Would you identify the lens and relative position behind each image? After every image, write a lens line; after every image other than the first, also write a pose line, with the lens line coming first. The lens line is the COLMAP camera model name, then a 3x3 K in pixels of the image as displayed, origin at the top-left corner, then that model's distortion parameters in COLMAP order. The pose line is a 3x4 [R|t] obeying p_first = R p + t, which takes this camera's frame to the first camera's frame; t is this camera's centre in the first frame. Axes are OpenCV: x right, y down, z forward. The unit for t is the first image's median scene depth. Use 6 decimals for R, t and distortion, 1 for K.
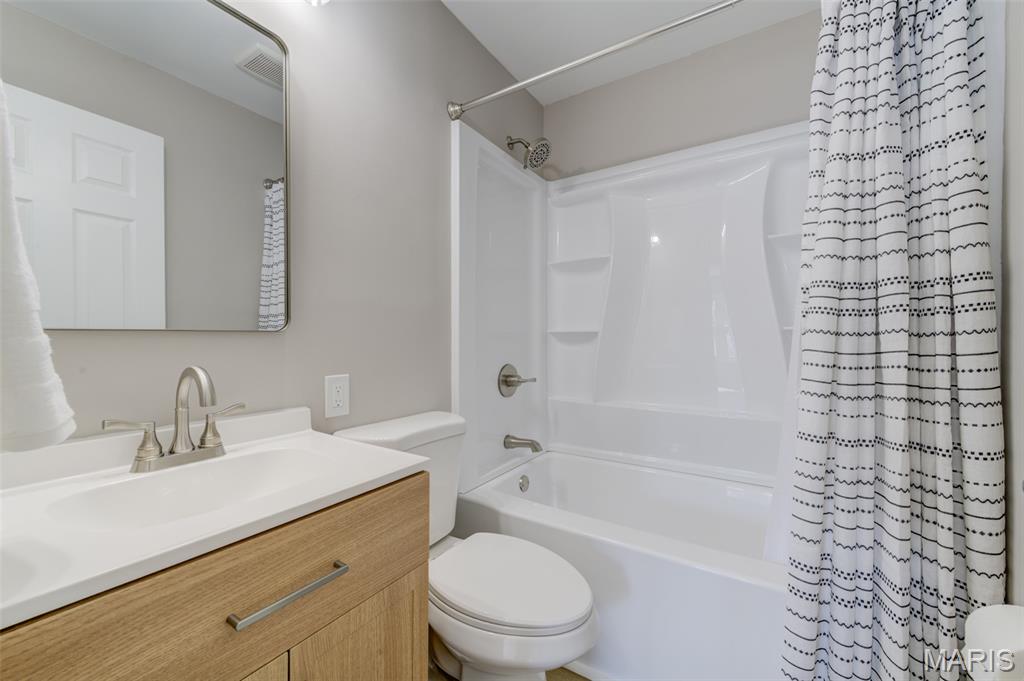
lens RADIAL K [[401.9, 0, 510.7], [0, 401.9, 341.3], [0, 0, 1]] dist [0.007977, -0.002641]
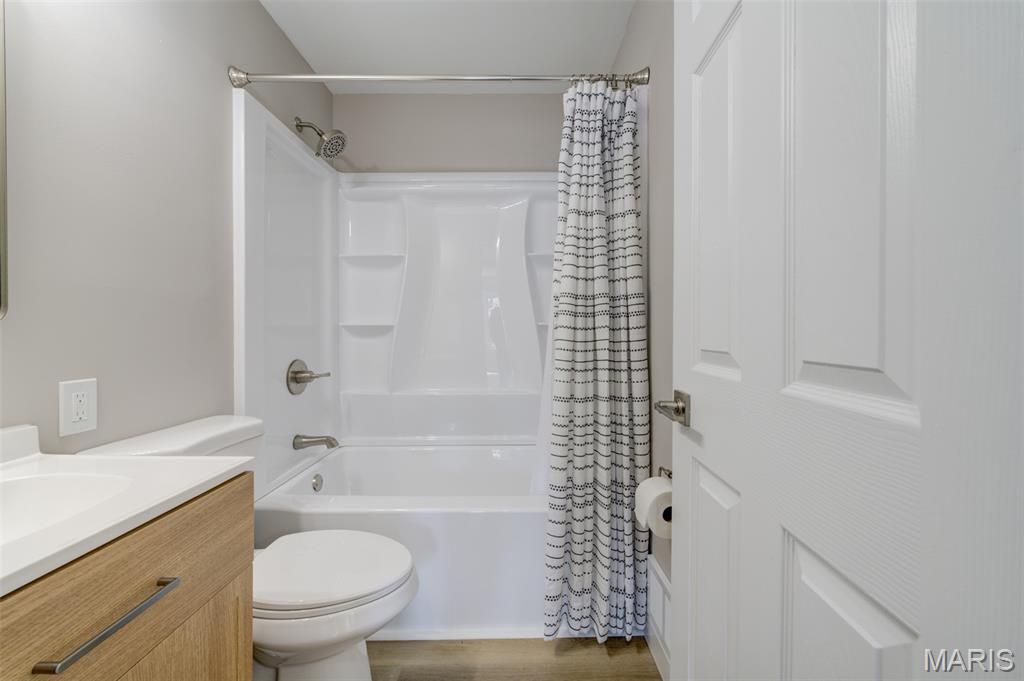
lens RADIAL K [[401.9, 0, 512.8], [0, 401.9, 332.9], [0, 0, 1]] dist [0.007977, -0.002641]
pose [[0.846723, -0.003961, 0.532020, -0.187054], [0.005671, 0.999983, -0.001582, -0.001415], [-0.532004, 0.004356, 0.846731, -0.149187]]
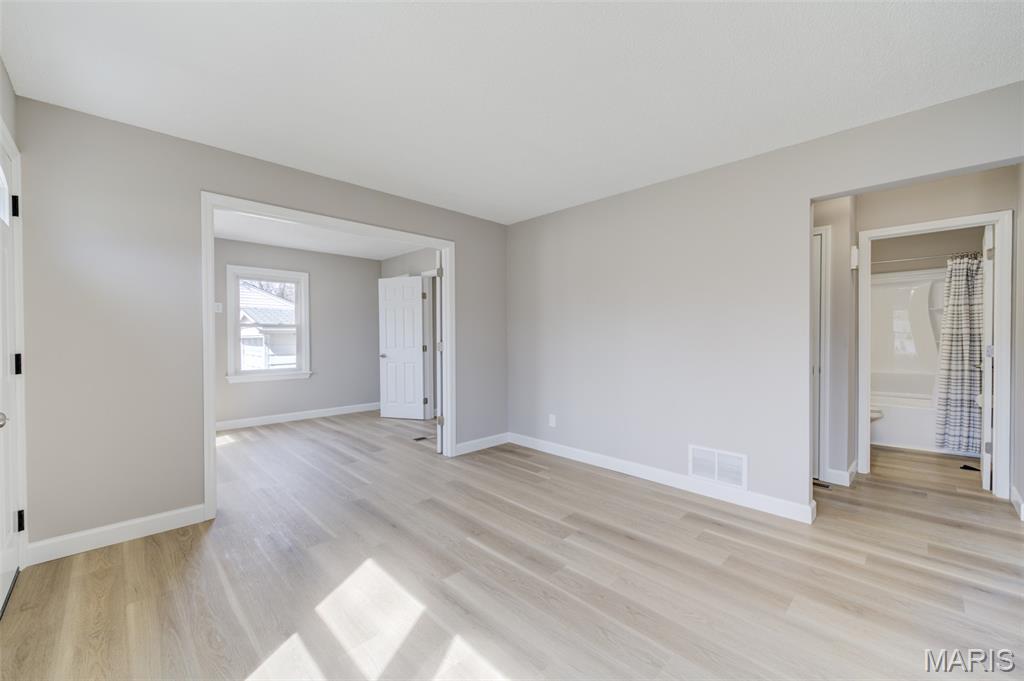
lens RADIAL K [[401.9, 0, 512.9], [0, 401.9, 339.7], [0, 0, 1]] dist [0.007977, -0.002641]
pose [[0.976151, -0.005147, -0.217034, -2.892470], [0.005608, 0.999983, 0.001511, -0.117248], [0.217022, -0.002692, 0.976163, -4.327032]]
